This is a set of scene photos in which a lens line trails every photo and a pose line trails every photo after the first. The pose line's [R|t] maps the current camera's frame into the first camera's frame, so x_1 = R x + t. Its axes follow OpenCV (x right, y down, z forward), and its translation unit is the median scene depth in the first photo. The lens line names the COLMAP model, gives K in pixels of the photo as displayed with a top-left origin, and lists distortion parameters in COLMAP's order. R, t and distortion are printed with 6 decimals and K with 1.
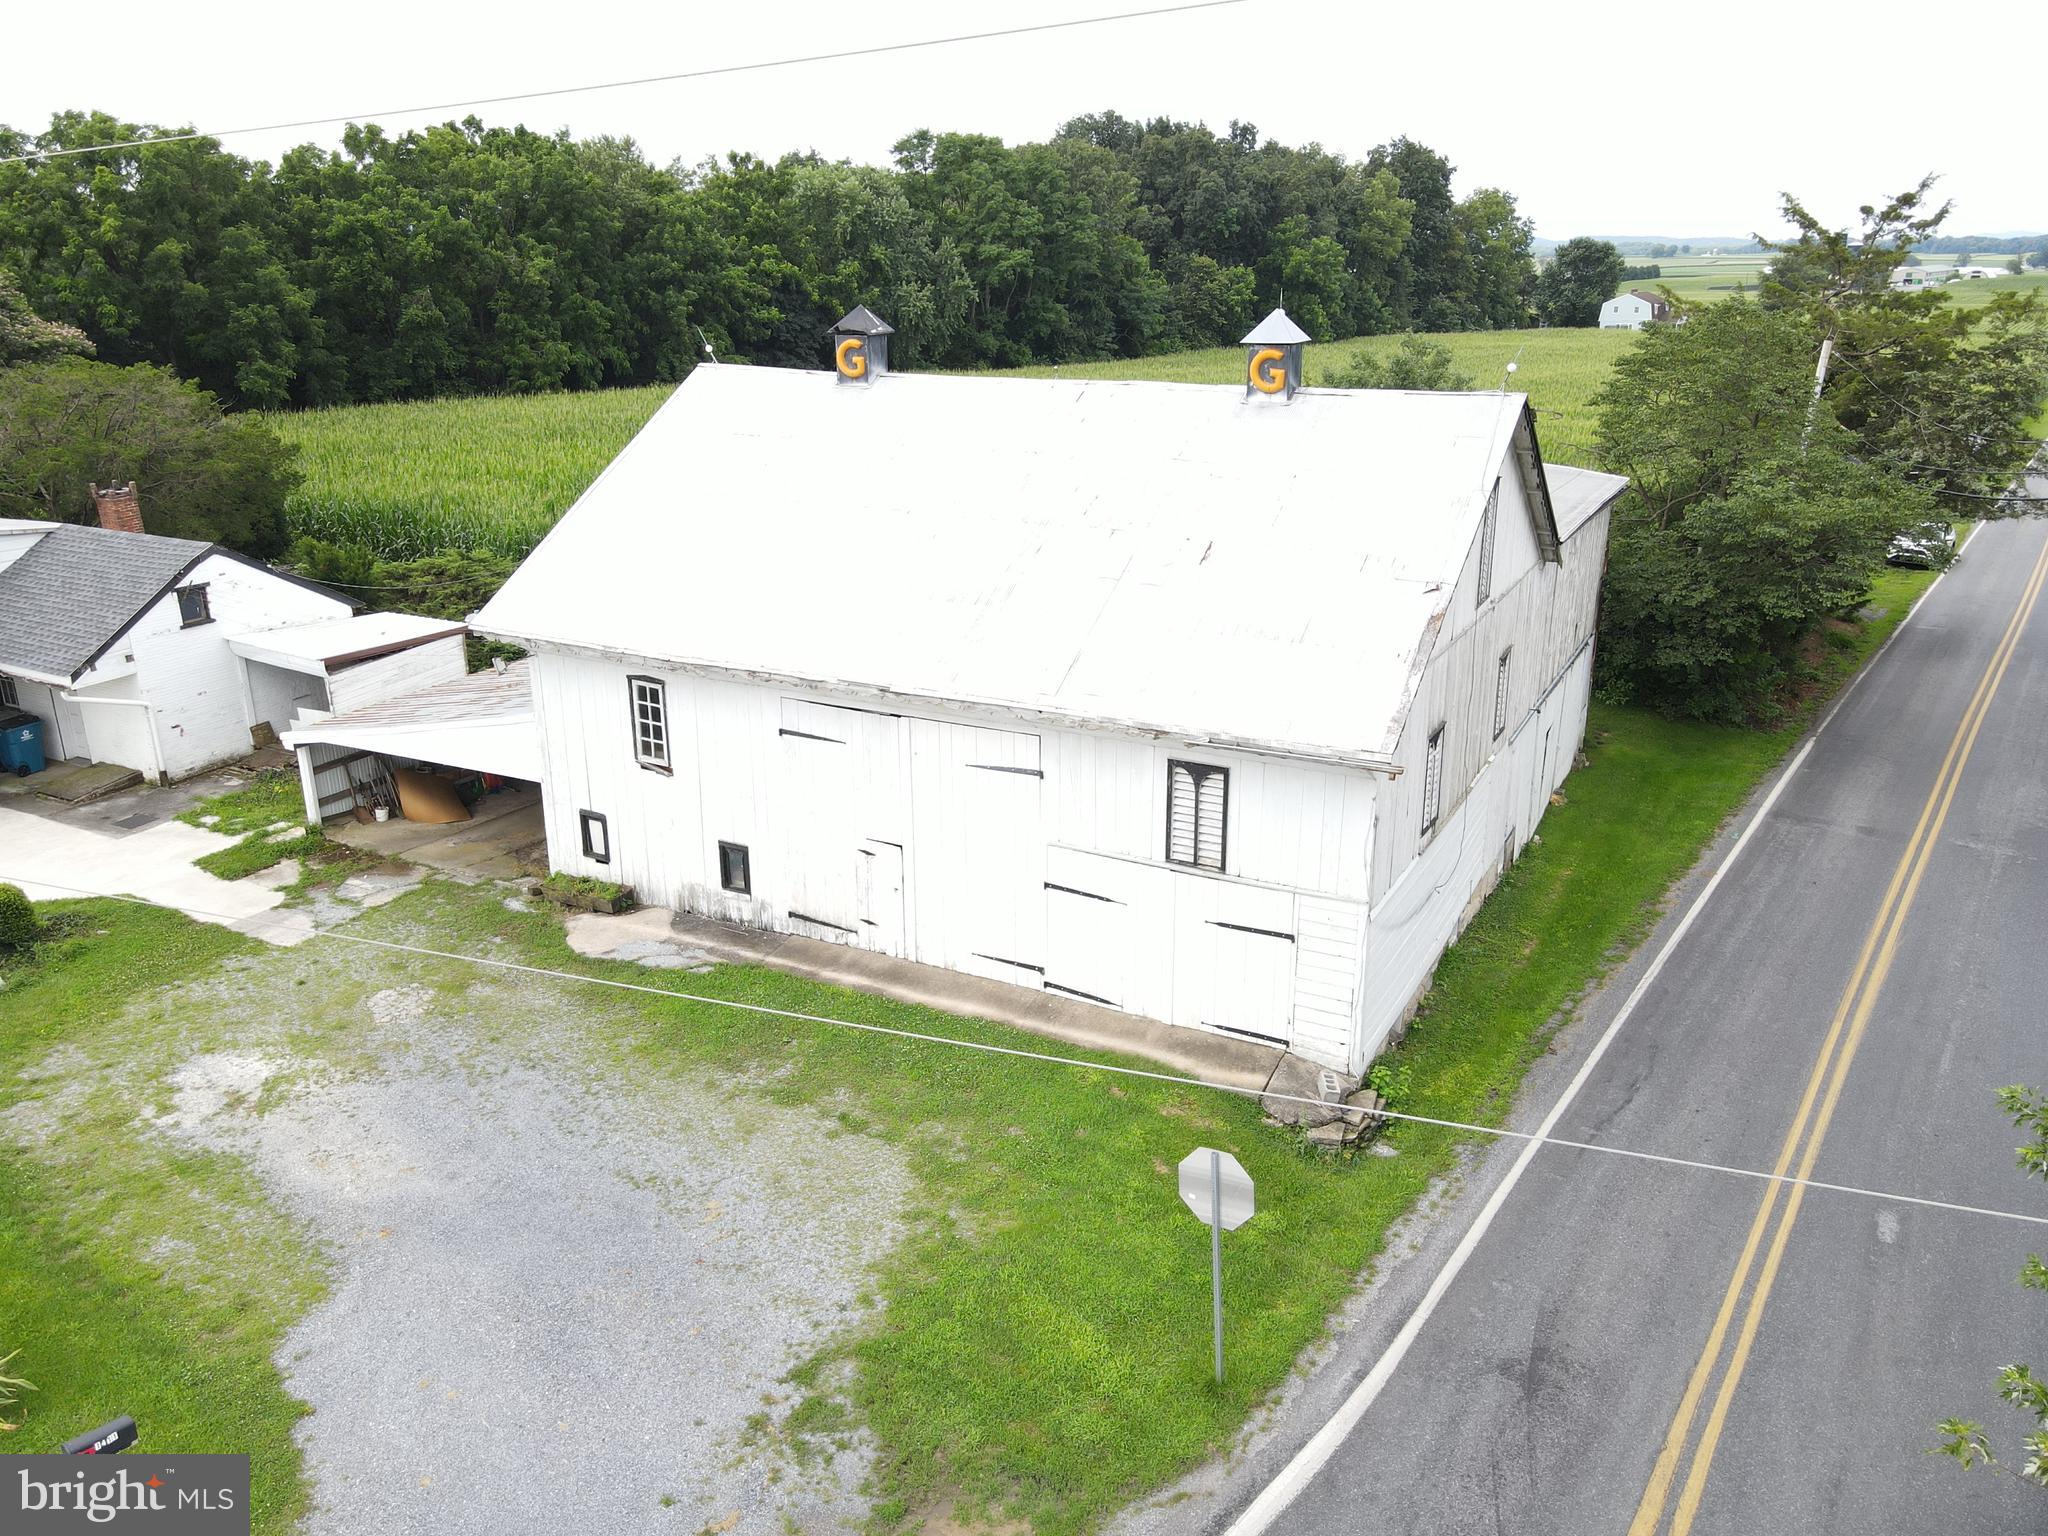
lens RADIAL K [[1501.6, 0, 1018.7], [0, 1501.6, 754.9], [0, 0, 1]] dist [0.003540, 0.017383]
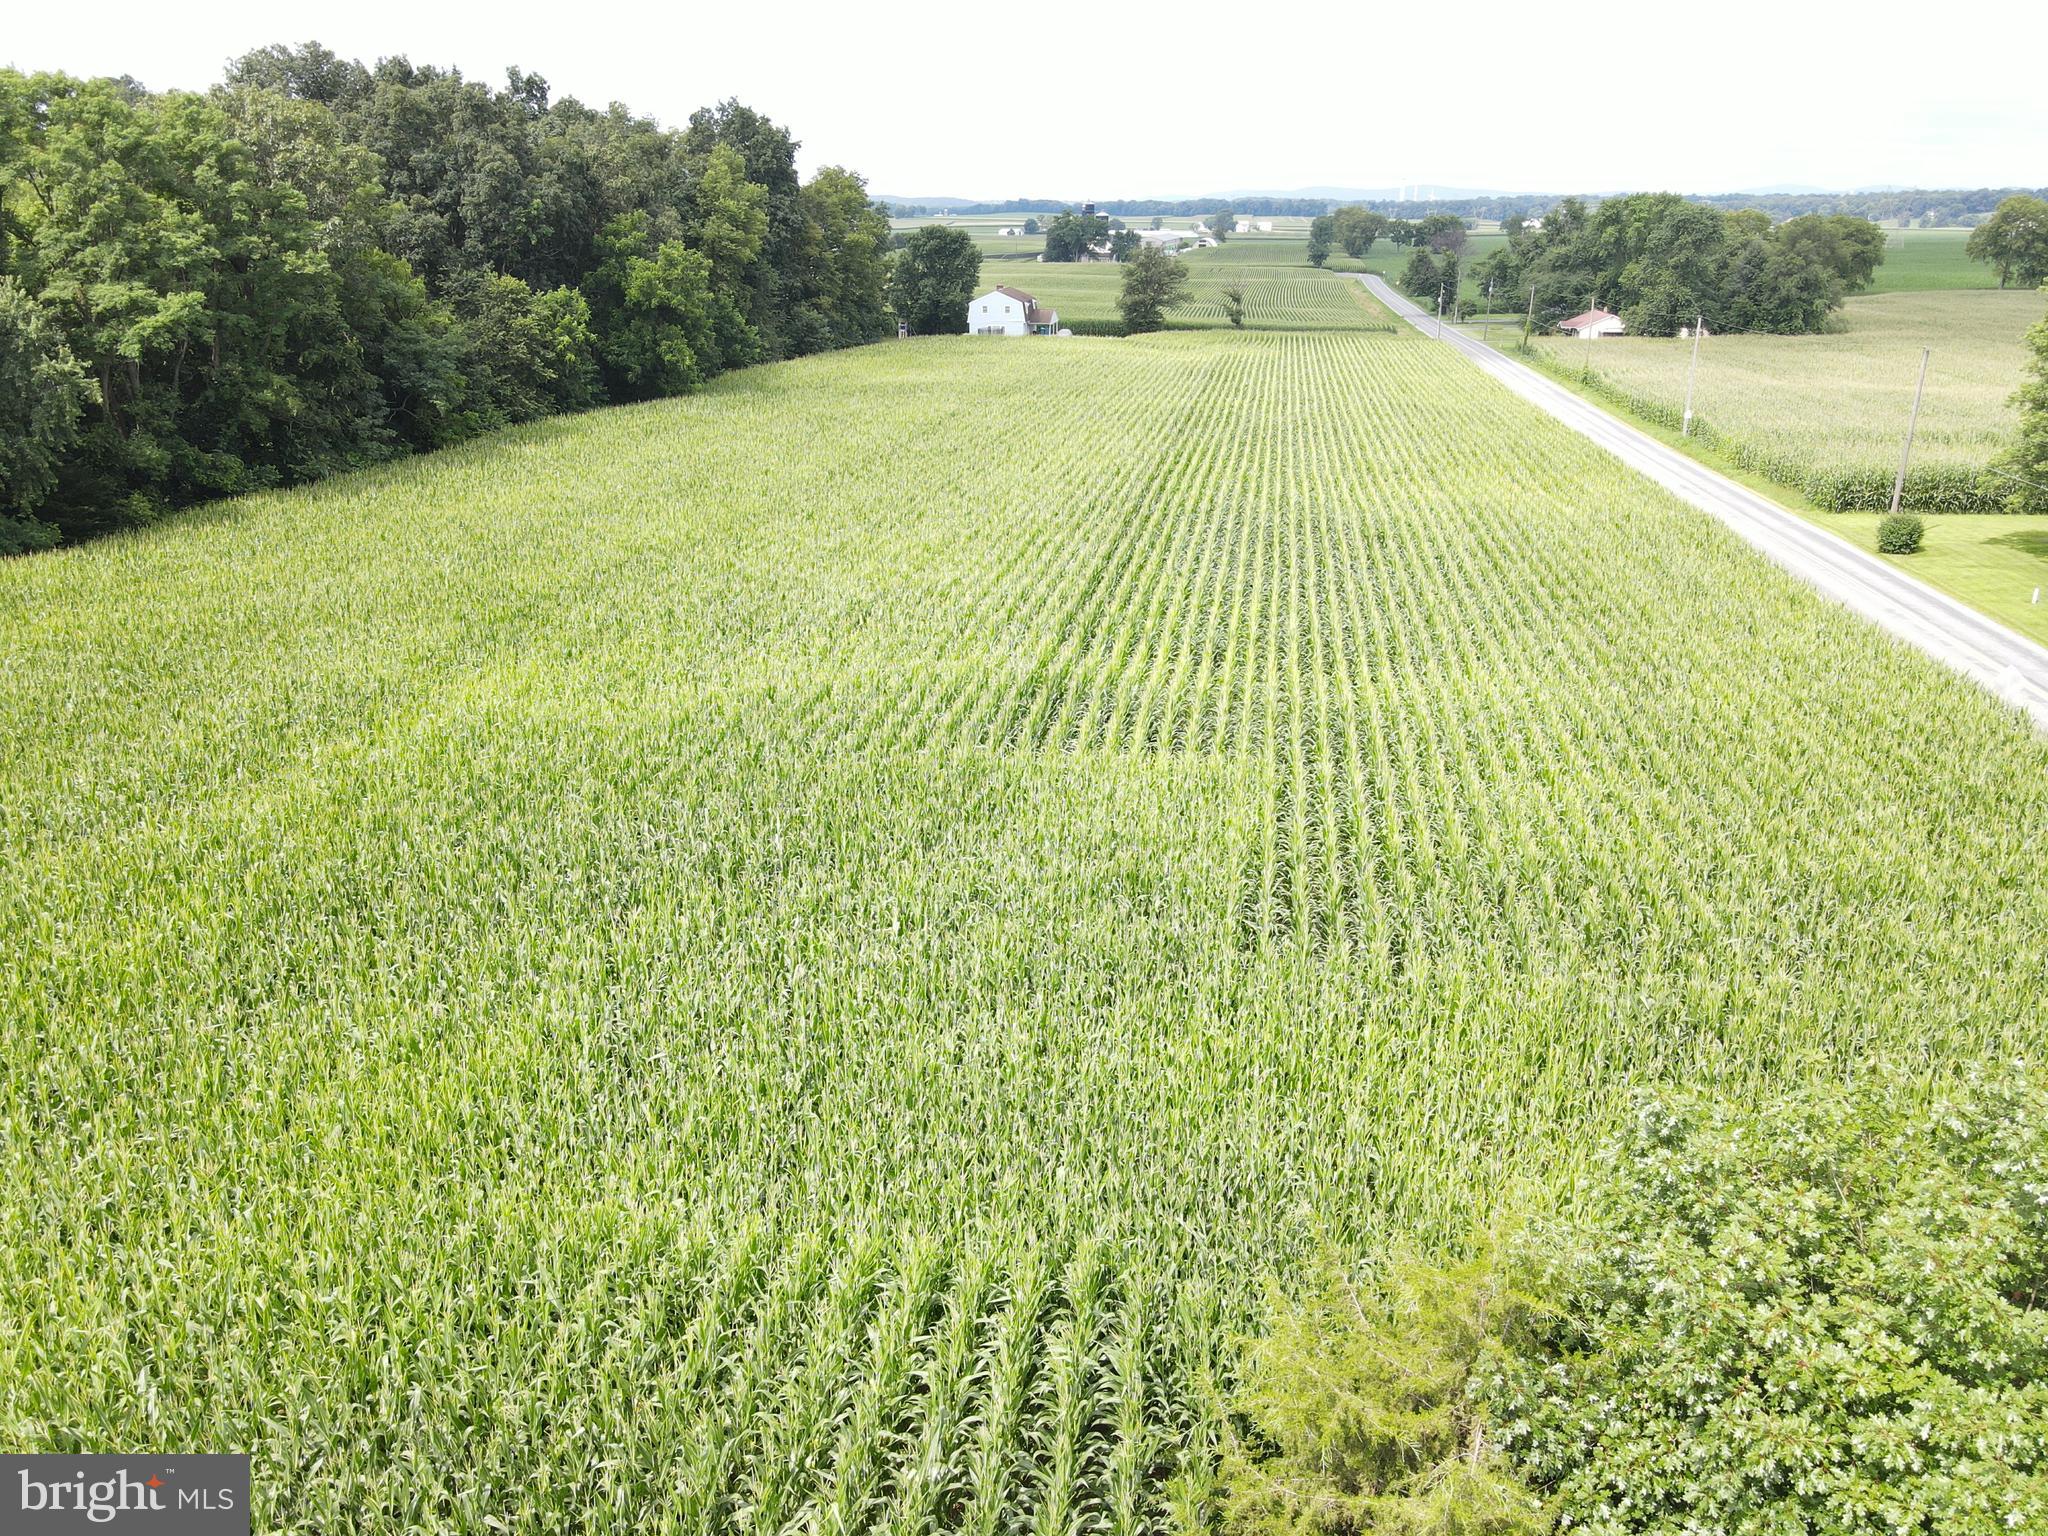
lens RADIAL K [[1501.6, 0, 1013.6], [0, 1501.6, 777.2], [0, 0, 1]] dist [0.003540, 0.017383]
pose [[0.897322, -0.150040, 0.415091, 0.087469], [0.133810, 0.988664, 0.068102, -0.740916], [-0.420604, -0.005566, 0.907227, 1.748102]]
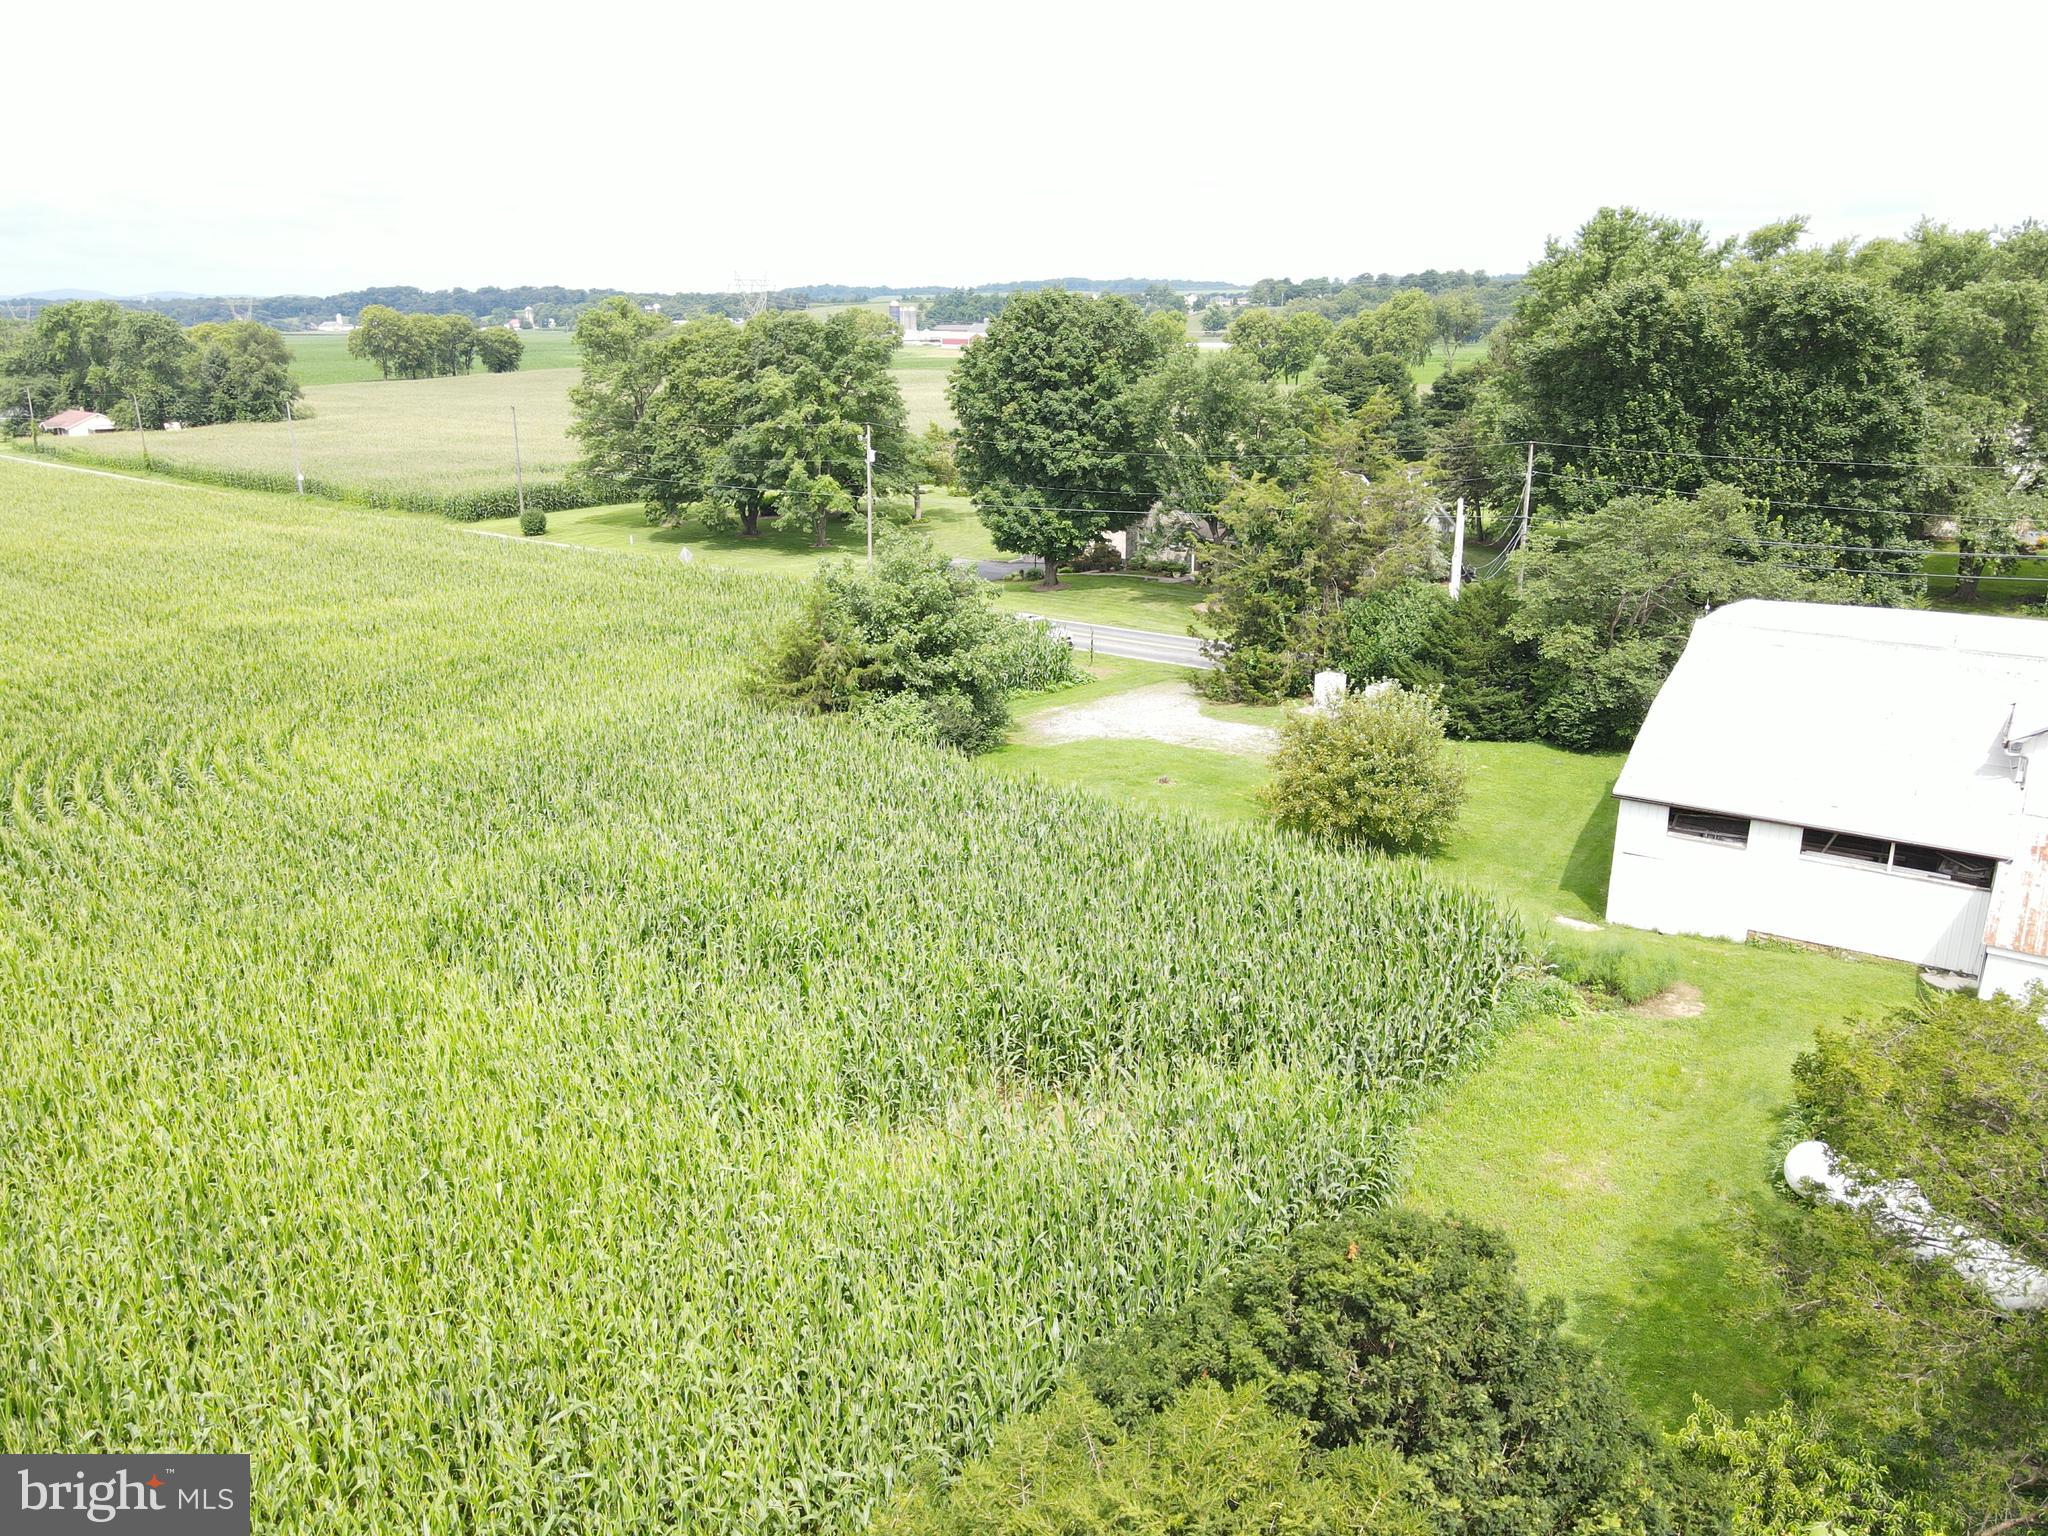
lens RADIAL K [[1501.6, 0, 1020.7], [0, 1501.6, 751.6], [0, 0, 1]] dist [0.003540, 0.017383]
pose [[0.130464, -0.274968, 0.952561, -1.348072], [0.317693, 0.921706, 0.222549, -0.685199], [-0.939175, 0.273588, 0.207605, 1.561475]]
